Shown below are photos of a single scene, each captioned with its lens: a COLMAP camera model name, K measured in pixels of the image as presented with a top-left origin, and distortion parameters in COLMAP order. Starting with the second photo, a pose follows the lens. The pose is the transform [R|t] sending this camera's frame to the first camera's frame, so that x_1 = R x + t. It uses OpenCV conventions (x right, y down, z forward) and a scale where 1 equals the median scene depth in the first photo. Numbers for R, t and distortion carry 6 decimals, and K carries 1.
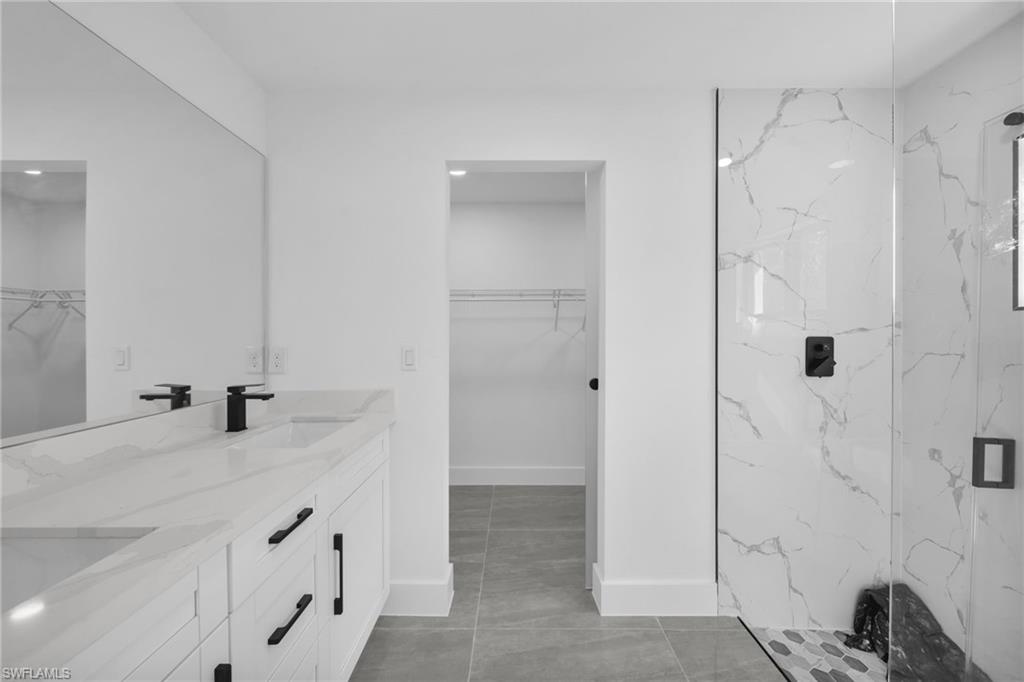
lens RADIAL K [[362.8, 0, 512.2], [0, 362.8, 335.2], [0, 0, 1]] dist [0.001781, -0.001562]
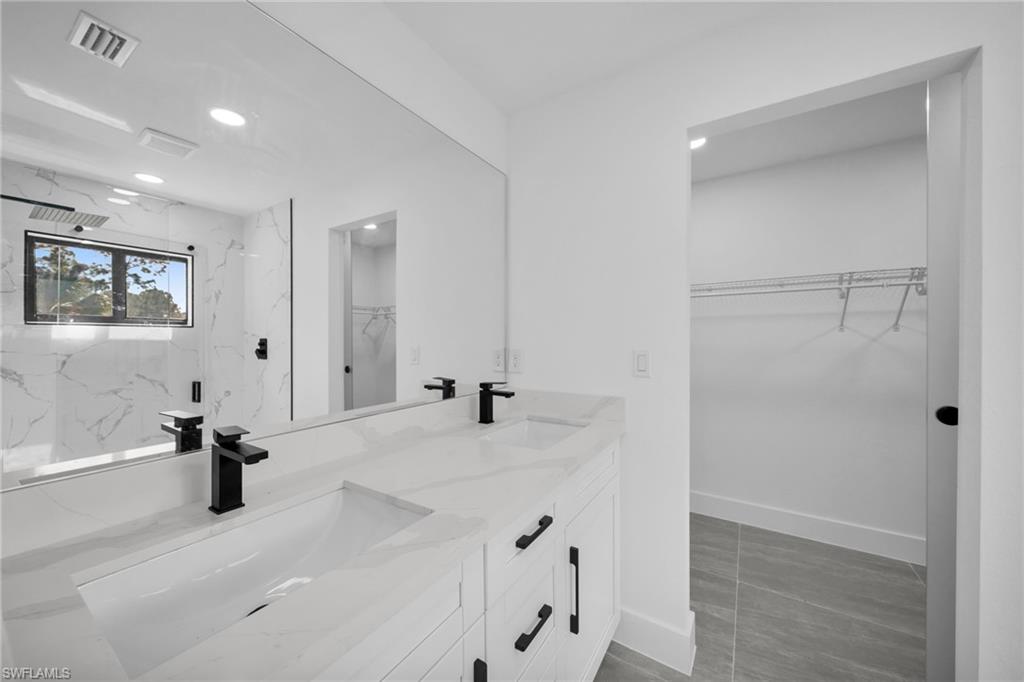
lens RADIAL K [[362.8, 0, 510.5], [0, 362.8, 336.8], [0, 0, 1]] dist [0.001781, -0.001562]
pose [[0.842165, -0.001957, -0.539216, -0.074207], [0.000868, 0.999997, -0.002274, 0.000685], [0.539219, 0.001447, 0.842164, 0.078325]]
